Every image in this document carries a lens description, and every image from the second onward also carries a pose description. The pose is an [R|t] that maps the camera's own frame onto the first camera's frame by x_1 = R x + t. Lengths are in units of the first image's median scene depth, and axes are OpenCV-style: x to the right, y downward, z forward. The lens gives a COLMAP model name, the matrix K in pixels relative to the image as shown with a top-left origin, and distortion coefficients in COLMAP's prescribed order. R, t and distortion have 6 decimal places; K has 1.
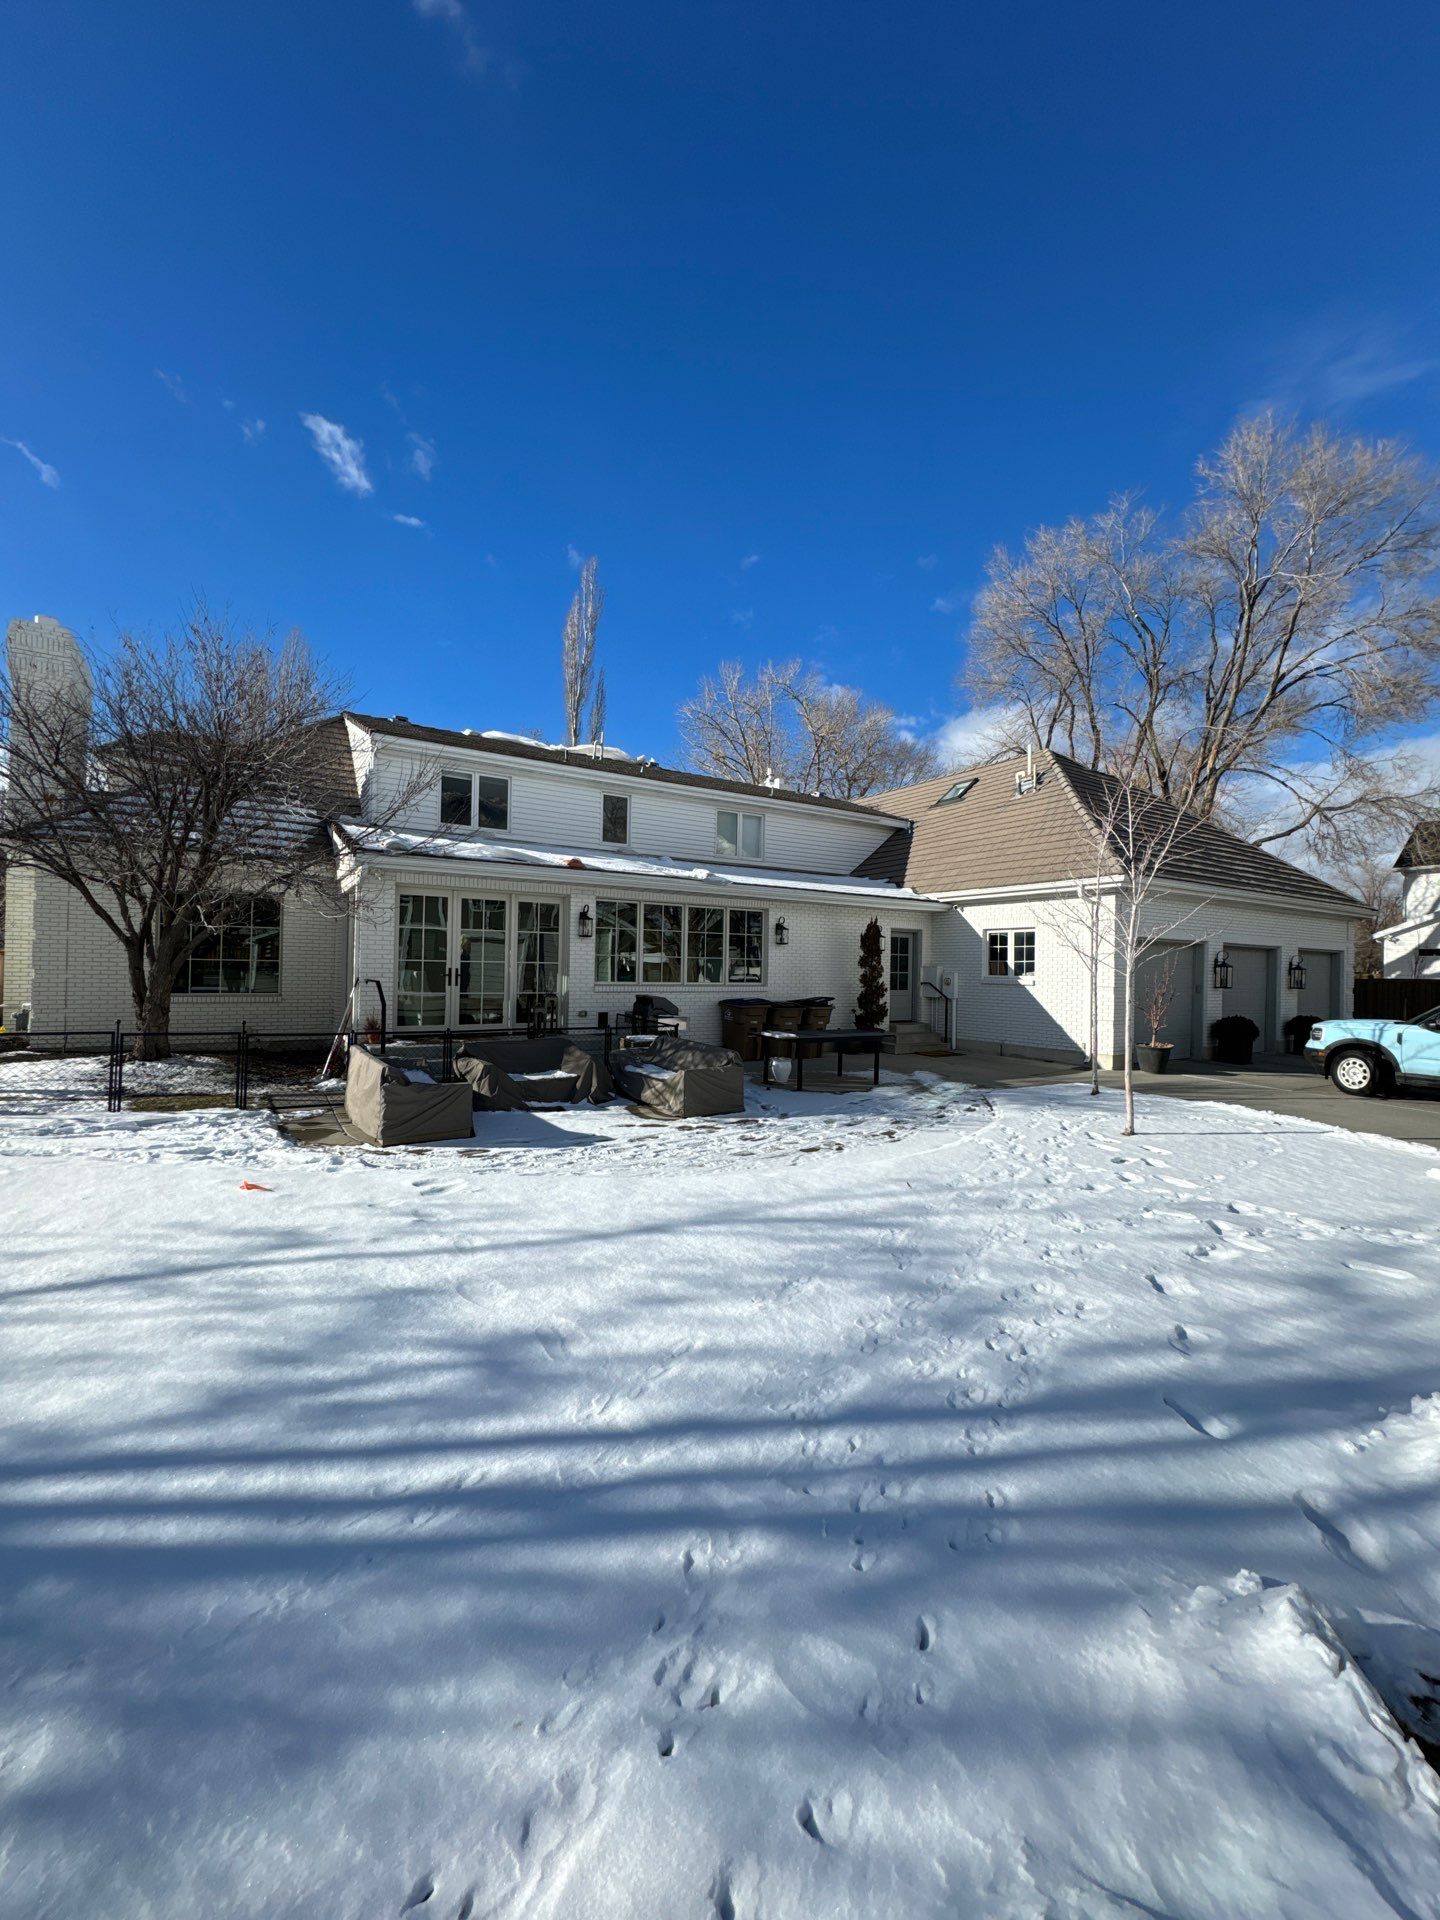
lens RADIAL K [[753.5, 0, 720.0], [0, 753.5, 960.0], [0, 0, 1]] dist [-0.004796, -0.000151]
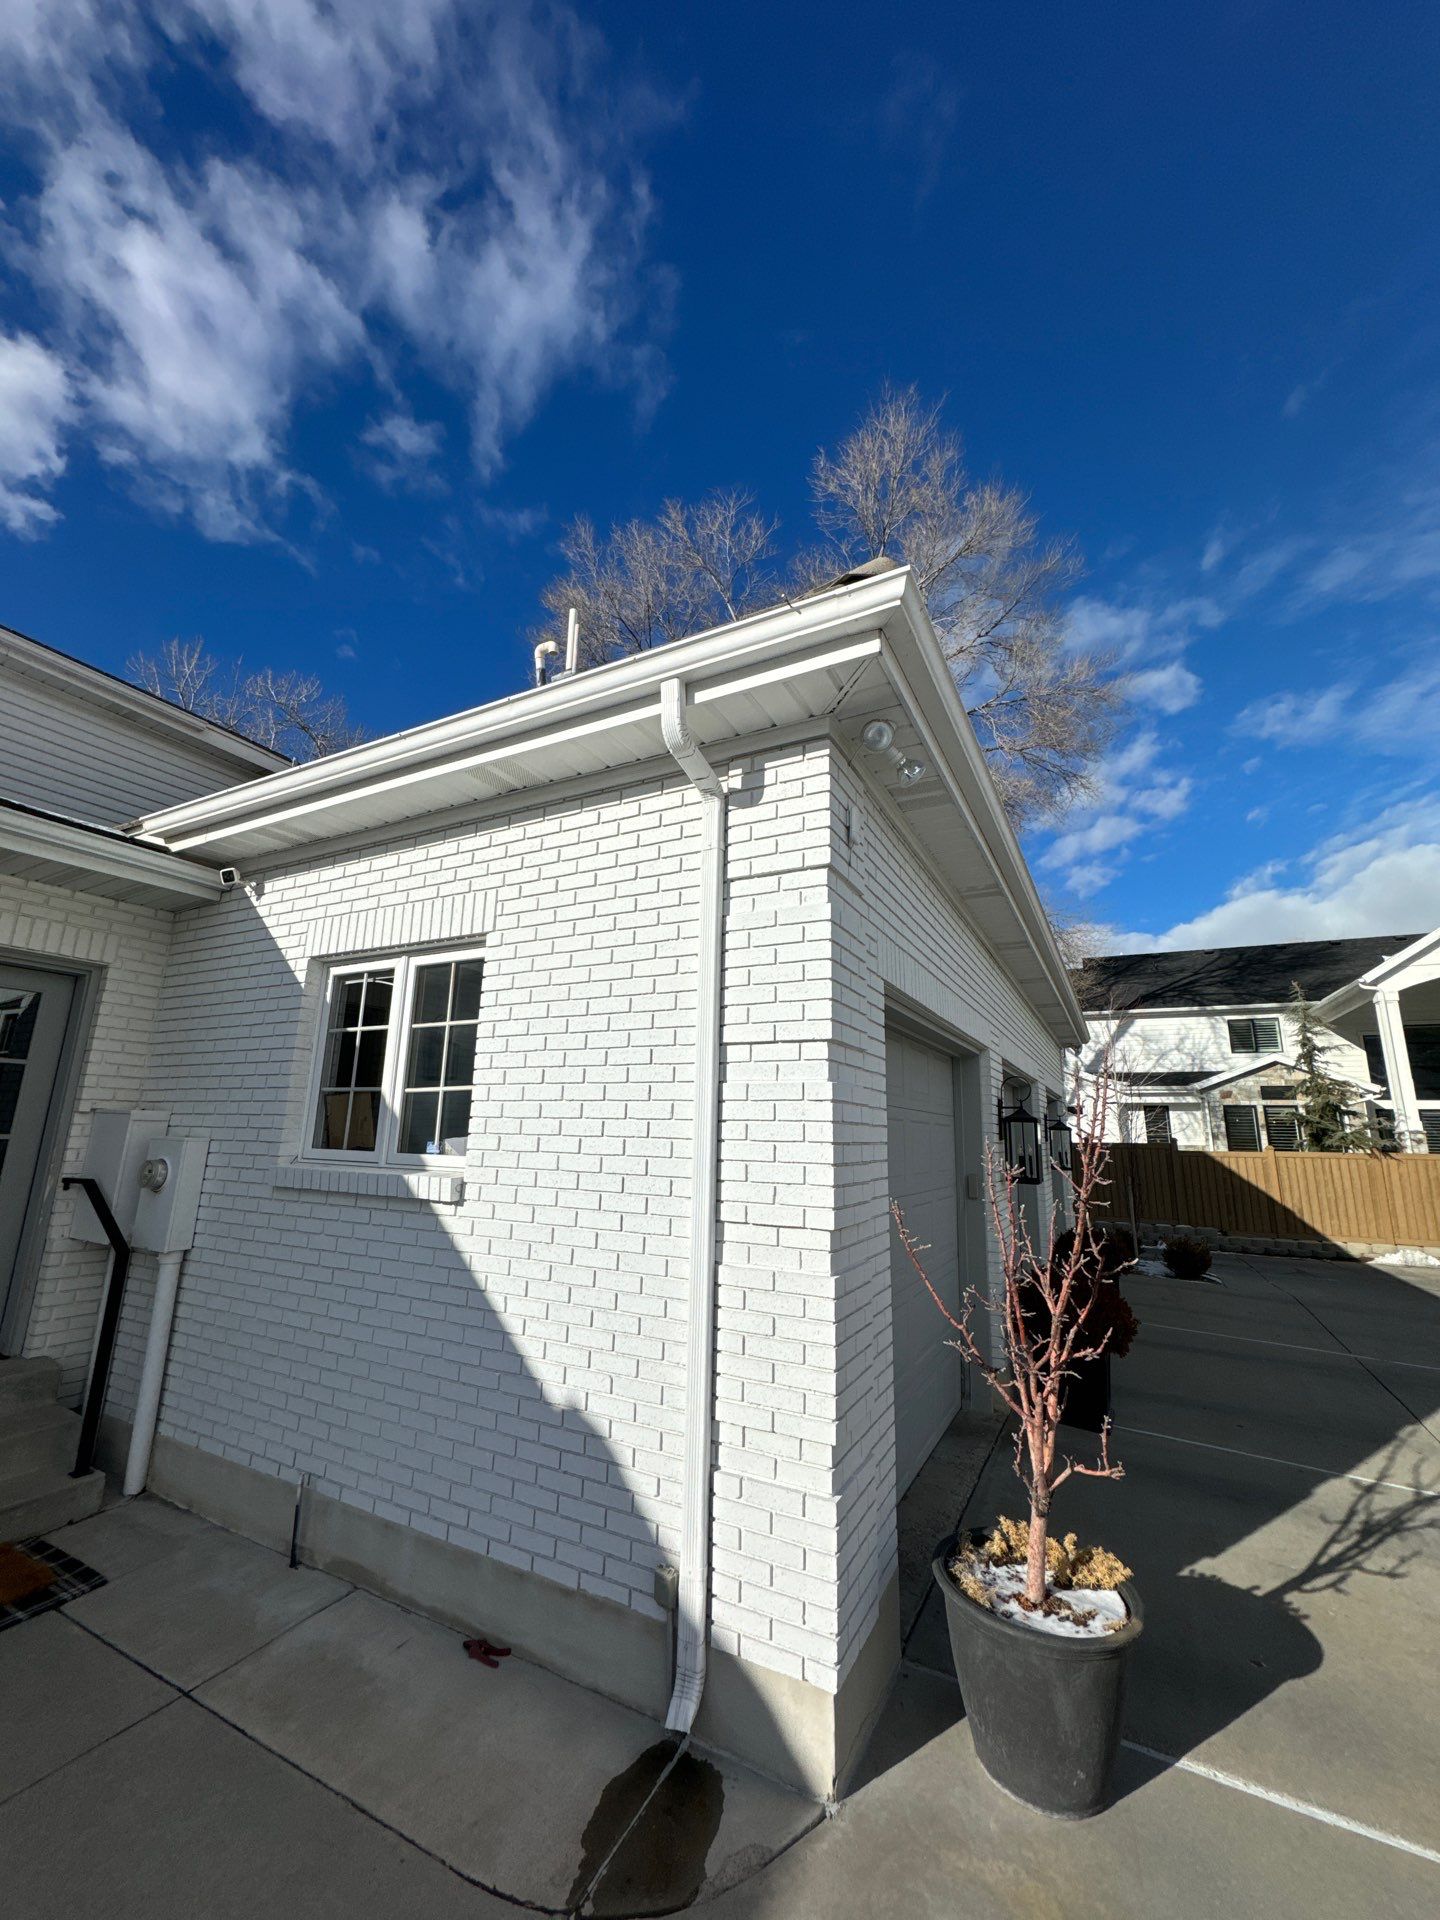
lens RADIAL K [[753.5, 0, 720.0], [0, 753.5, 960.0], [0, 0, 1]] dist [-0.004796, -0.000151]
pose [[0.867585, 0.112041, 0.484504, 0.357731], [-0.014011, 0.979409, -0.201399, 0.008260], [-0.497092, 0.167943, 0.851290, 0.745434]]
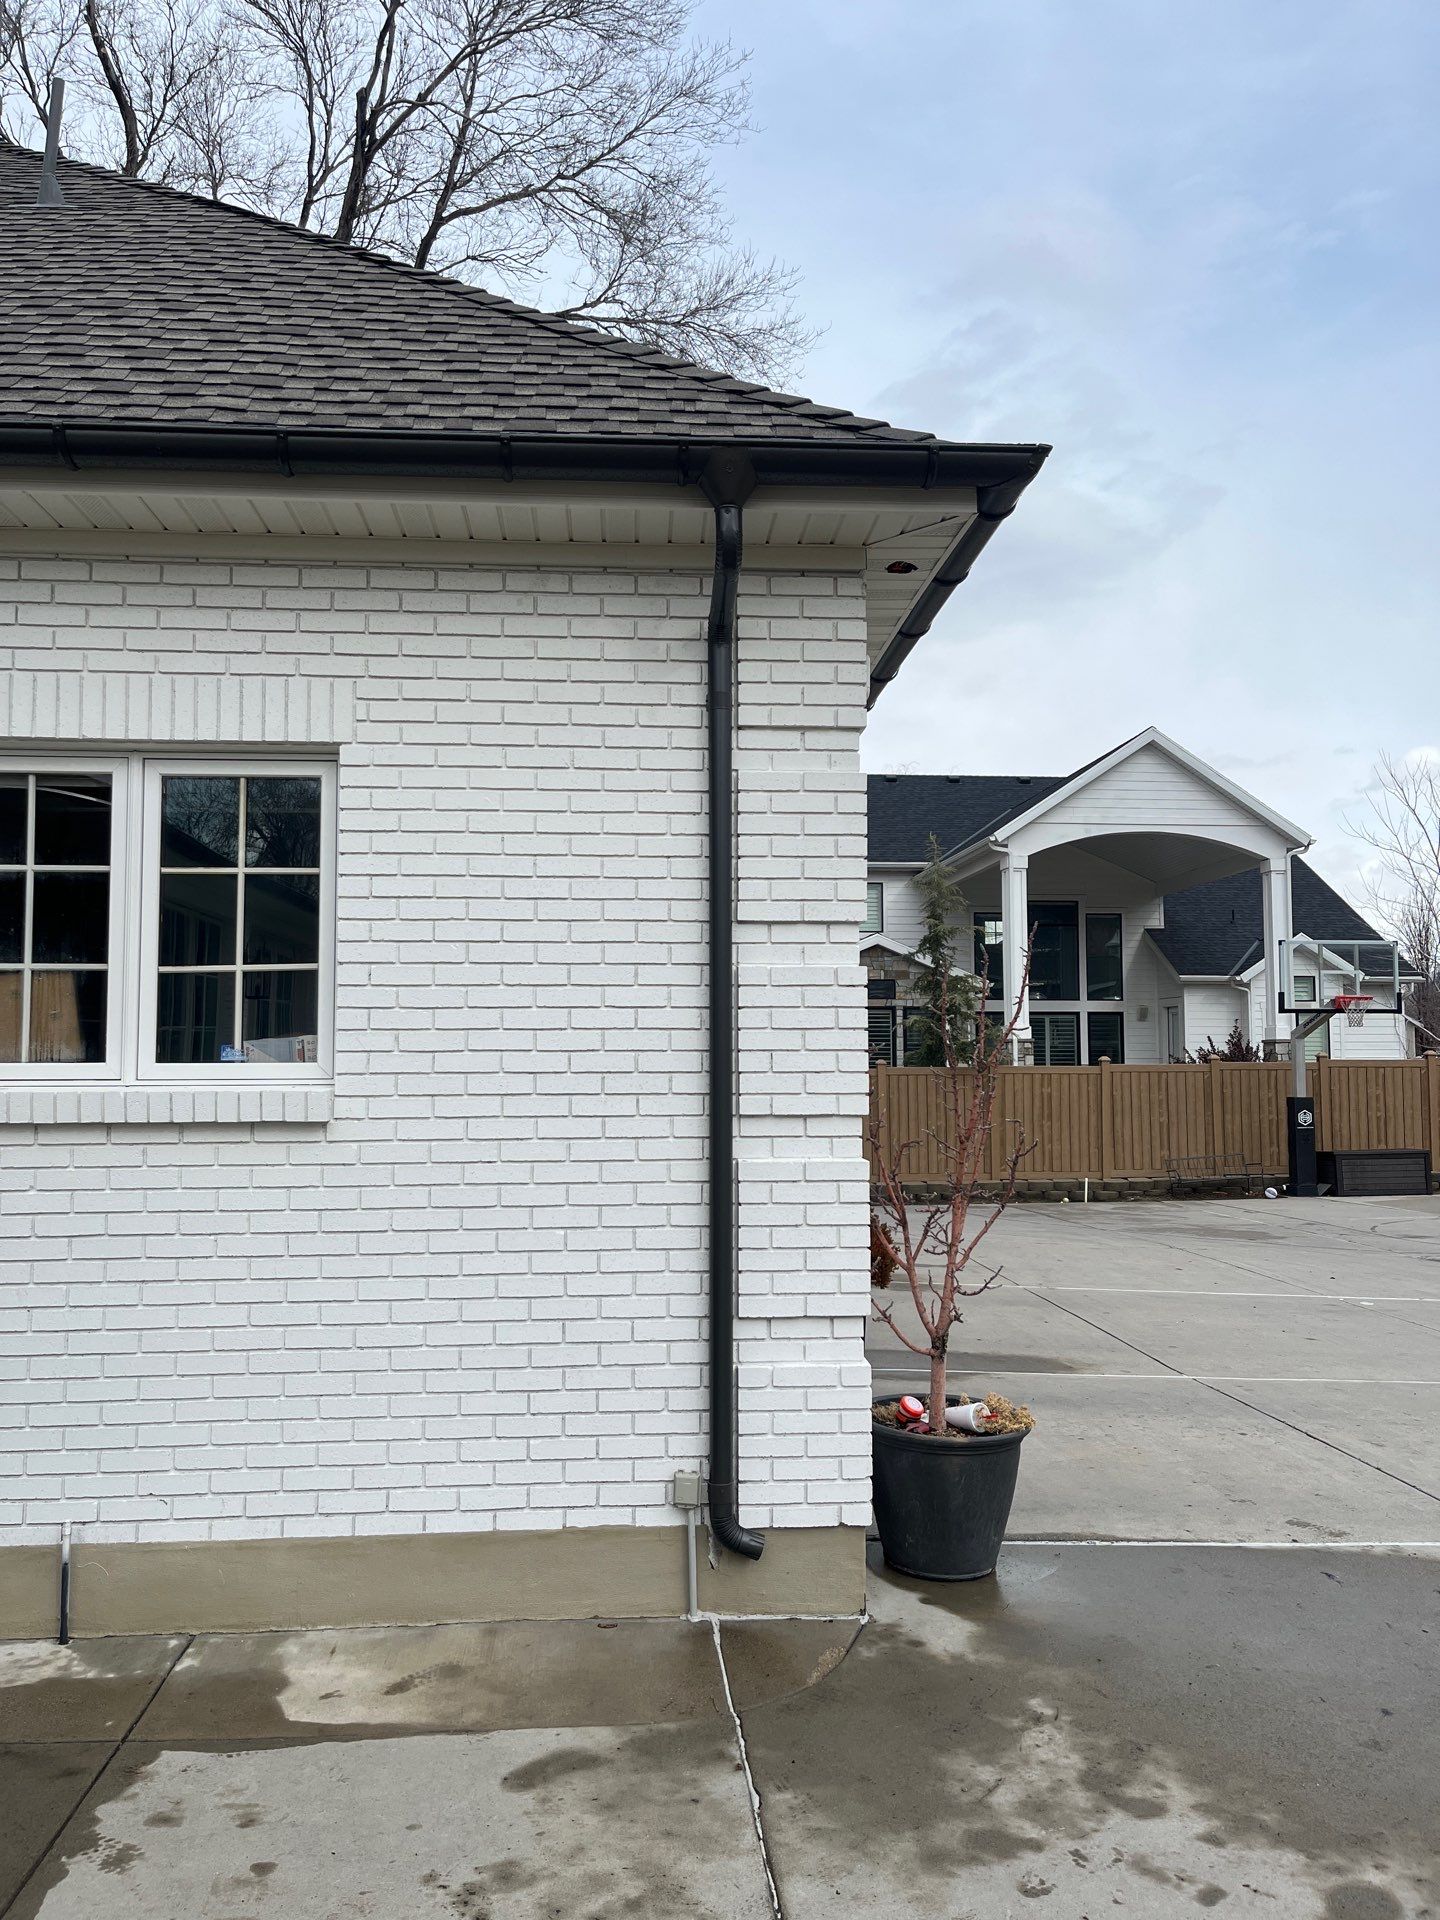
lens RADIAL K [[1415.5, 0, 719.5], [0, 1415.5, 976.4], [0, 0, 1]] dist [0.038735, -0.003358]
pose [[0.477390, 0.036448, 0.877935, 0.194810], [-0.004210, 0.999223, -0.039194, 0.014226], [-0.878681, 0.015015, 0.477173, 0.763769]]
